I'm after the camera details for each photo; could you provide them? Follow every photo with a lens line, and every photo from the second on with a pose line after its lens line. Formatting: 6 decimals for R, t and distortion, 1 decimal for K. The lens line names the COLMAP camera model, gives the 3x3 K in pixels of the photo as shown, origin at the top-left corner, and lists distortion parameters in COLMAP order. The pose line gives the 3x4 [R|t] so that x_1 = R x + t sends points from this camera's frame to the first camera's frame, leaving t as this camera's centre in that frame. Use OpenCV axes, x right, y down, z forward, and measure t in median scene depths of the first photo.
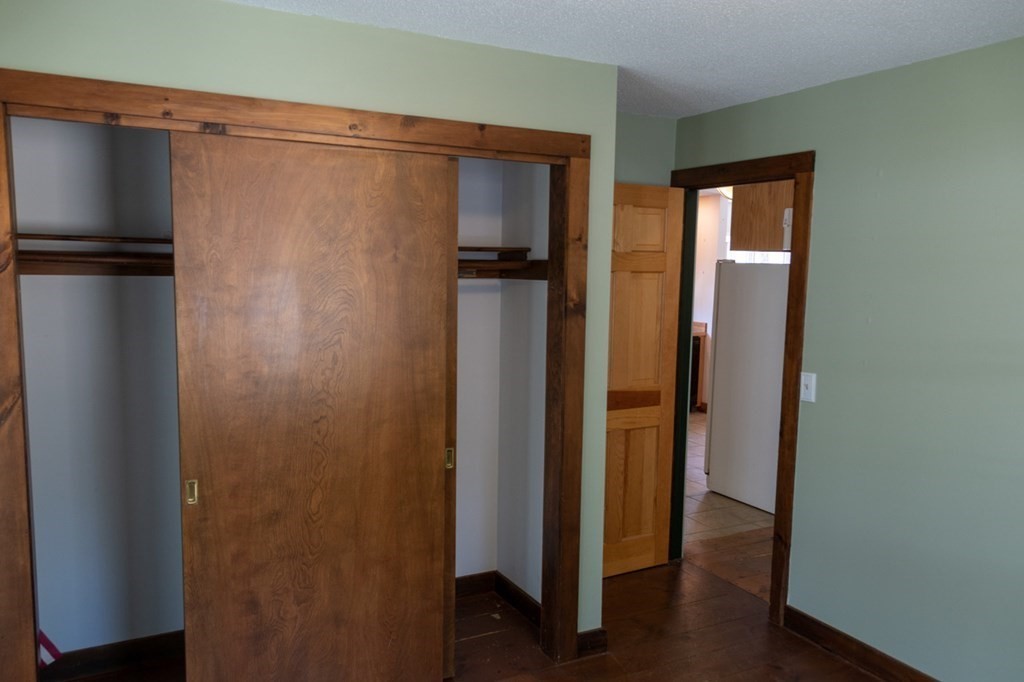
lens RADIAL K [[788.4, 0, 518.3], [0, 788.4, 344.0], [0, 0, 1]] dist [0.047086, -0.026507]
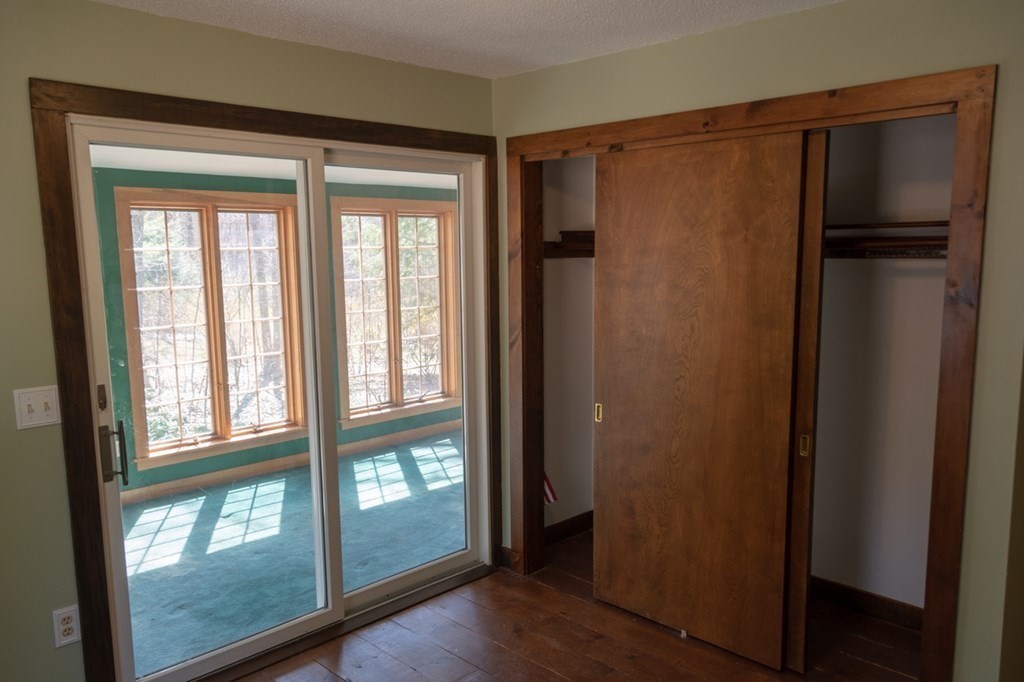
lens RADIAL K [[788.4, 0, 520.5], [0, 788.4, 338.2], [0, 0, 1]] dist [0.047086, -0.026507]
pose [[0.296073, 0.092609, -0.950665, 0.793384], [-0.083760, 0.993972, 0.070742, -0.027459], [0.951486, 0.058683, 0.302045, 0.412833]]
